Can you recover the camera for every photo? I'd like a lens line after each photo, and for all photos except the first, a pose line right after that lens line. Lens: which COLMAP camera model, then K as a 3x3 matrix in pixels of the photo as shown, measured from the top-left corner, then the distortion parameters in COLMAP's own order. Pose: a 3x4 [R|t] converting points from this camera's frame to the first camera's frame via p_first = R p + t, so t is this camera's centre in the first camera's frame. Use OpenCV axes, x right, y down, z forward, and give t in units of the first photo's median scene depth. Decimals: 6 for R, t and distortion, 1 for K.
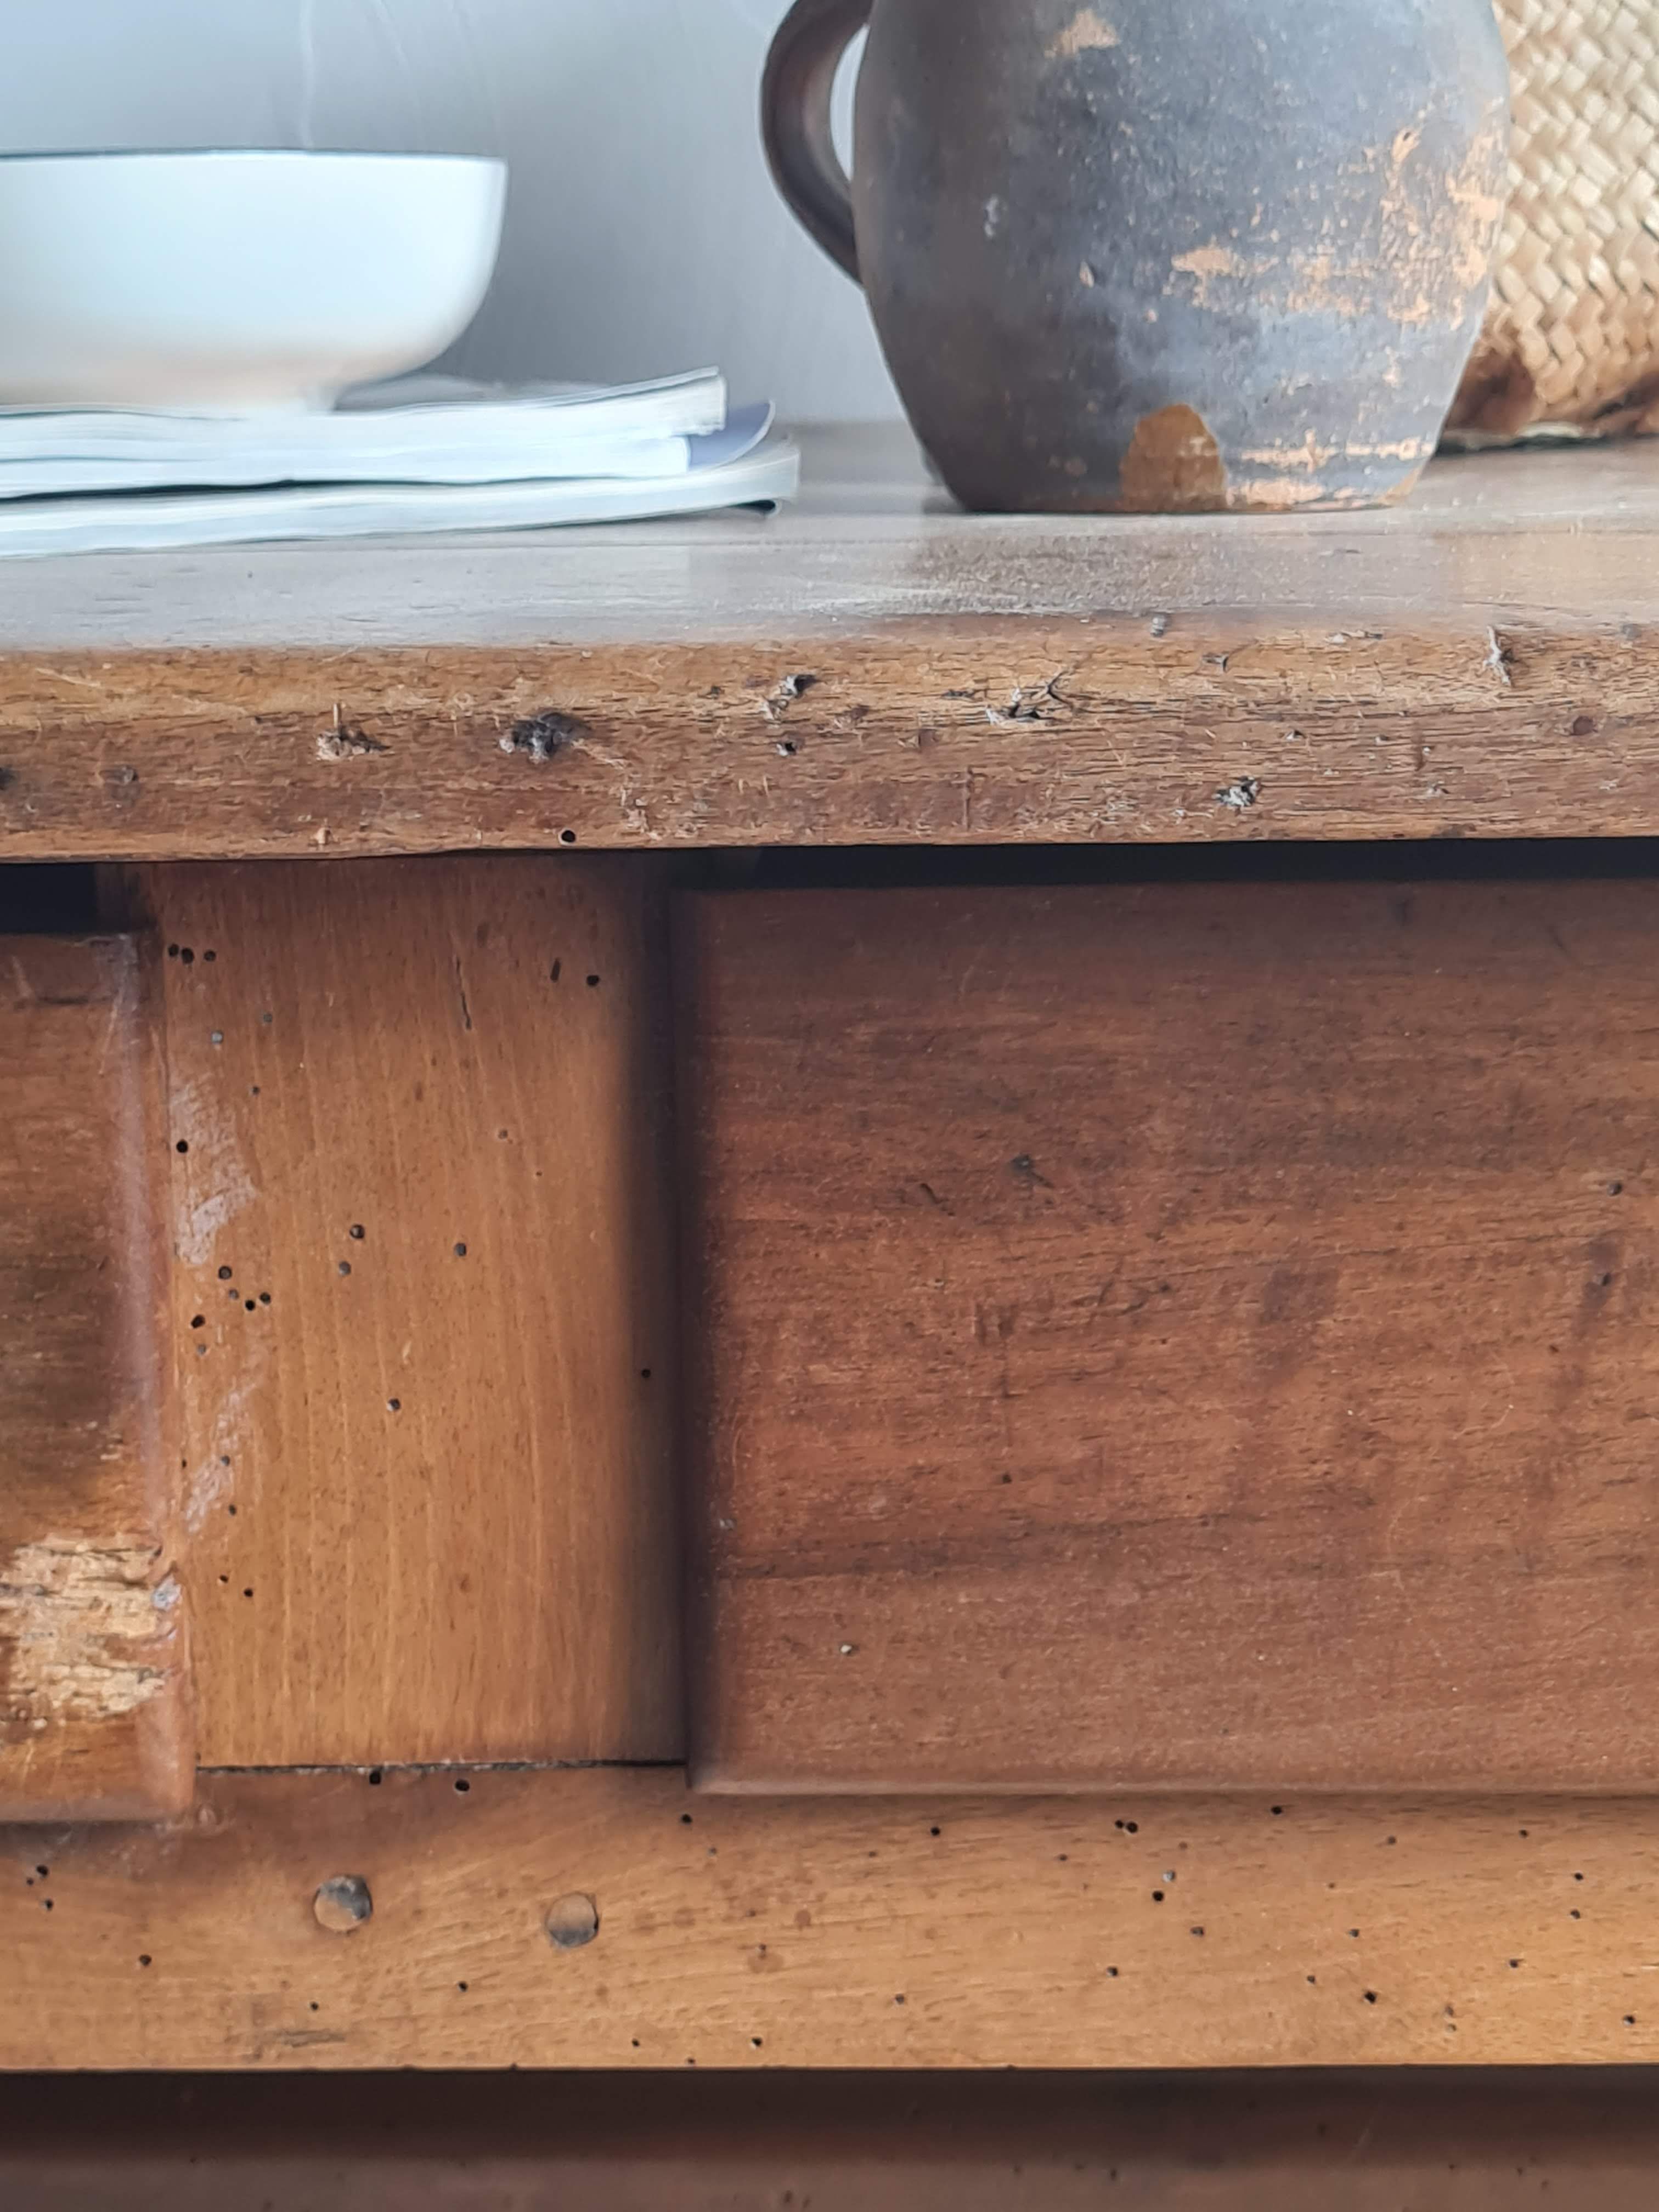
lens RADIAL K [[3958.9, 0, 808.9], [0, 3958.9, 1042.7], [0, 0, 1]] dist [0.053831, -0.038596]
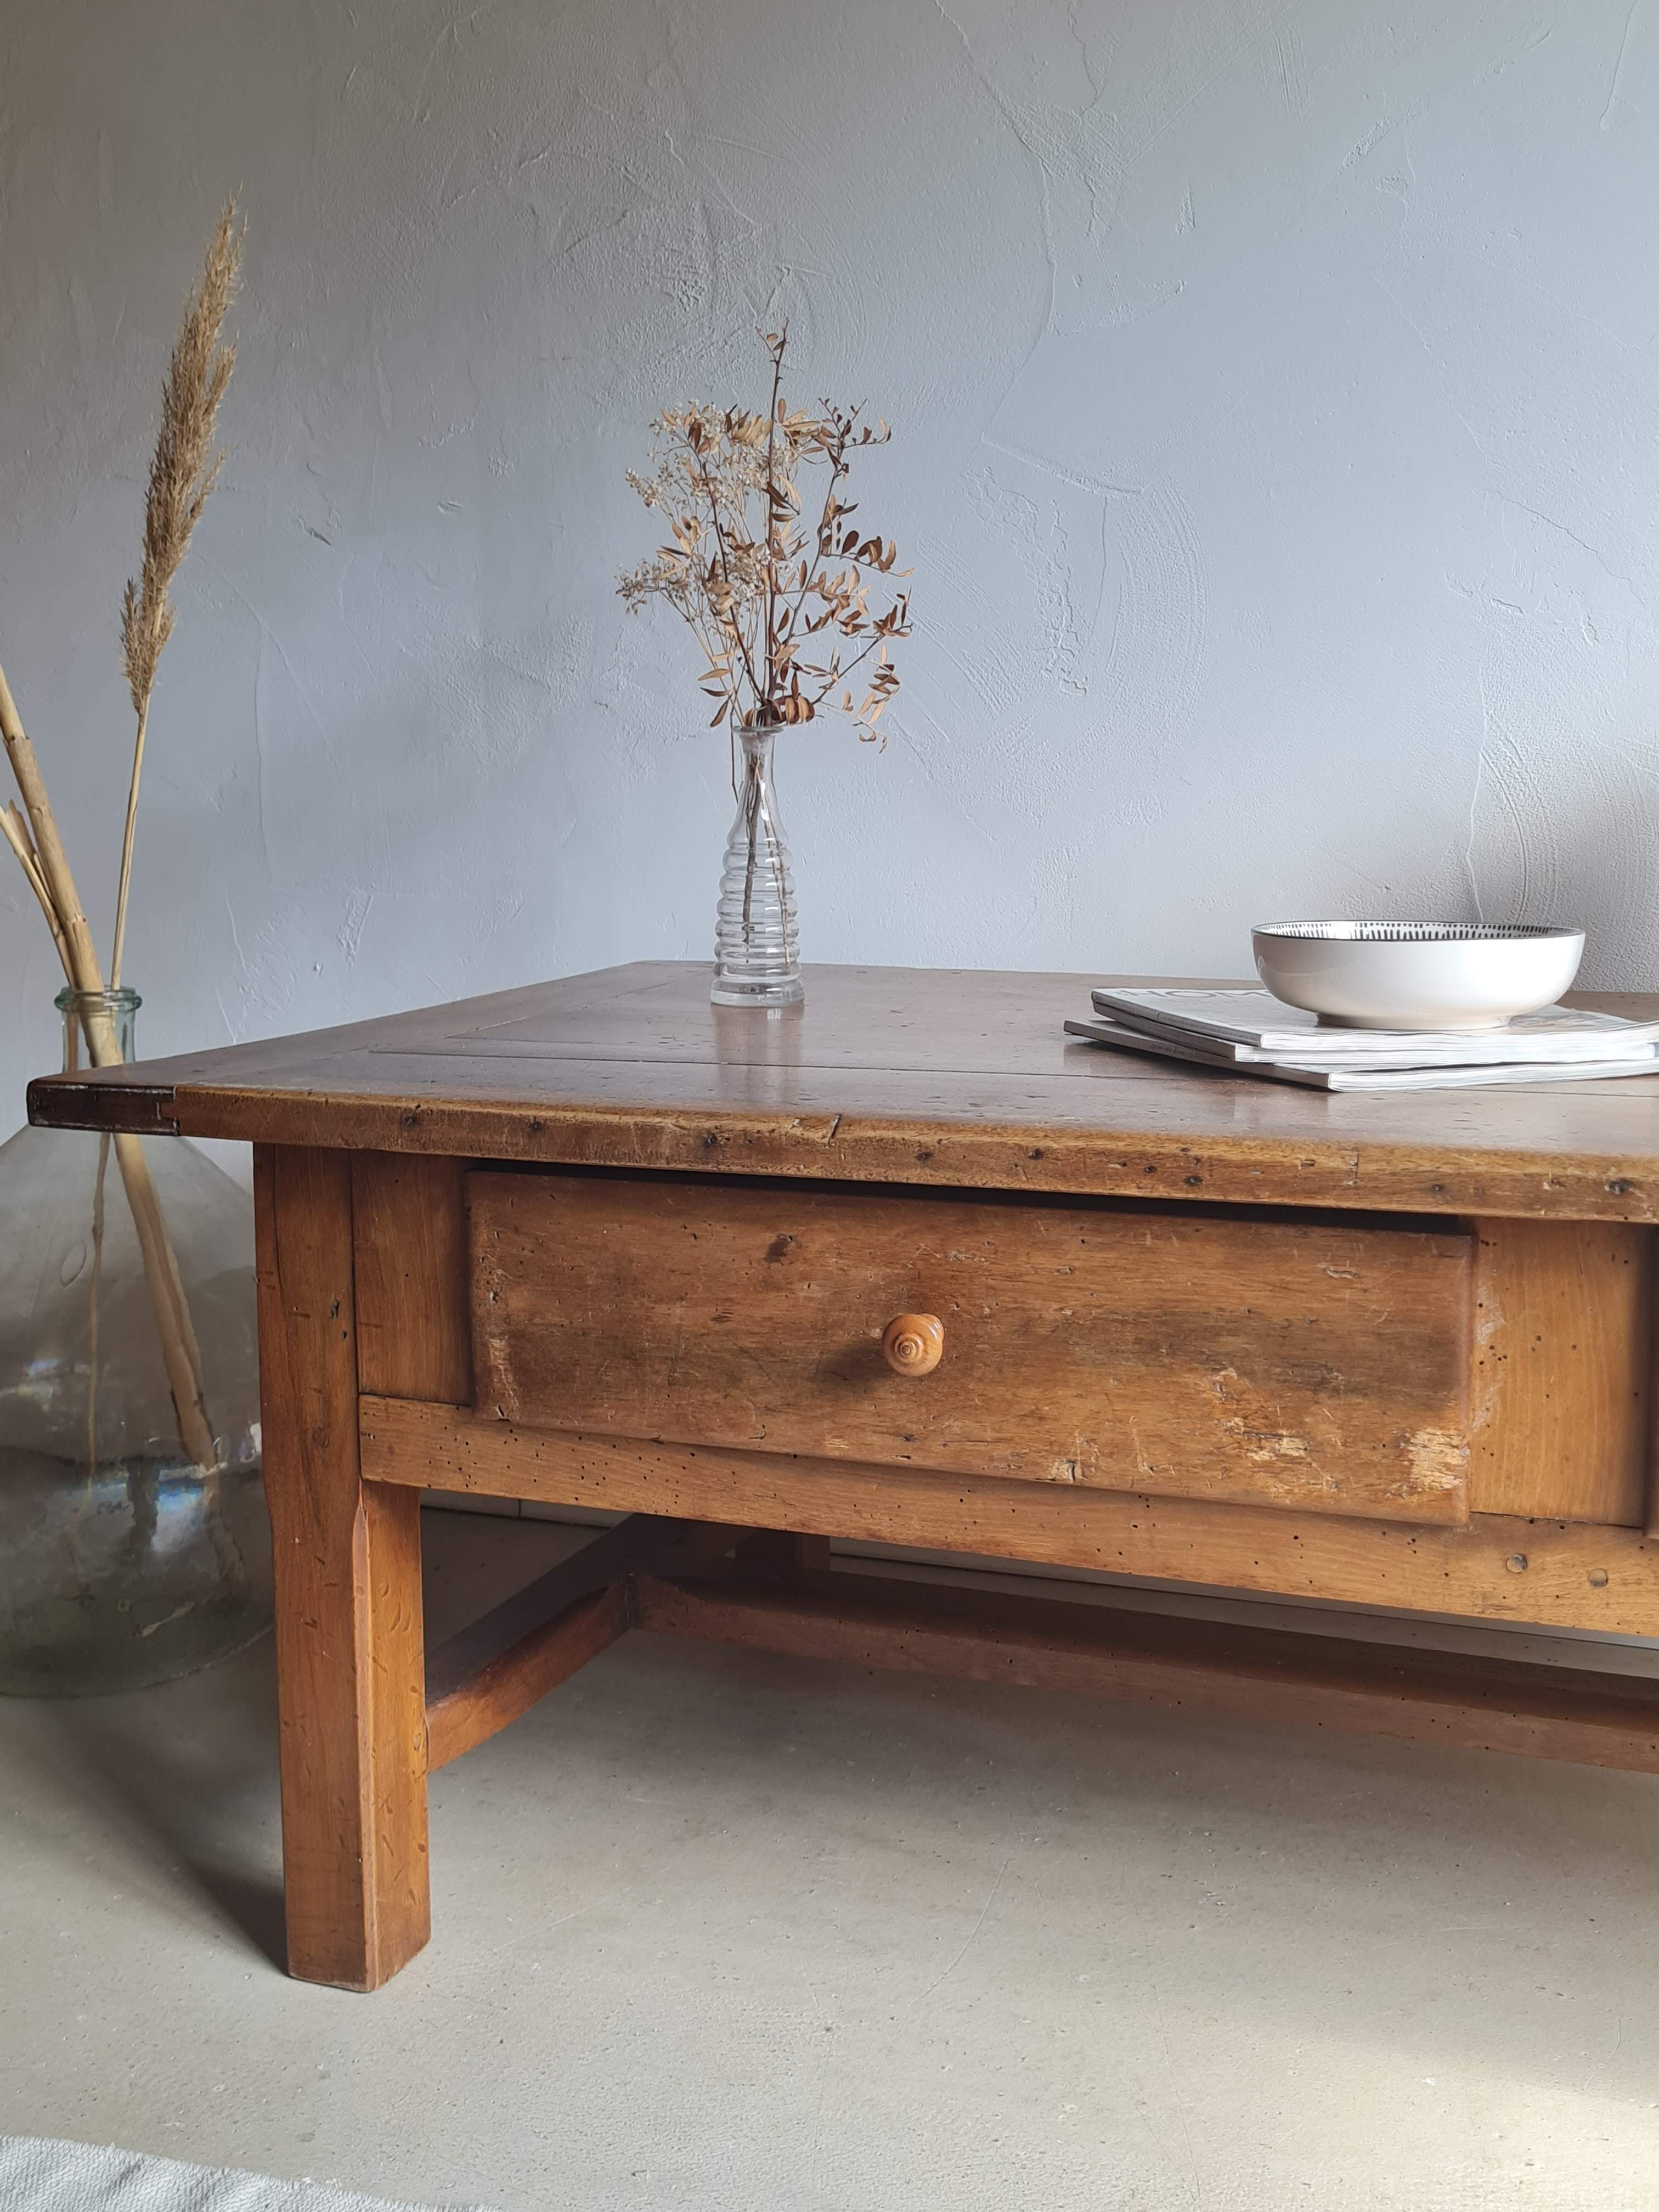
lens RADIAL K [[2344.6, 0, 833.8], [0, 2344.6, 1116.8], [0, 0, 1]] dist [0.035395, 0.004668]
pose [[0.942927, 0.054163, -0.328566, -0.039665], [-0.067598, 0.997274, -0.029596, -0.031382], [0.326068, 0.050117, 0.944017, -0.882765]]
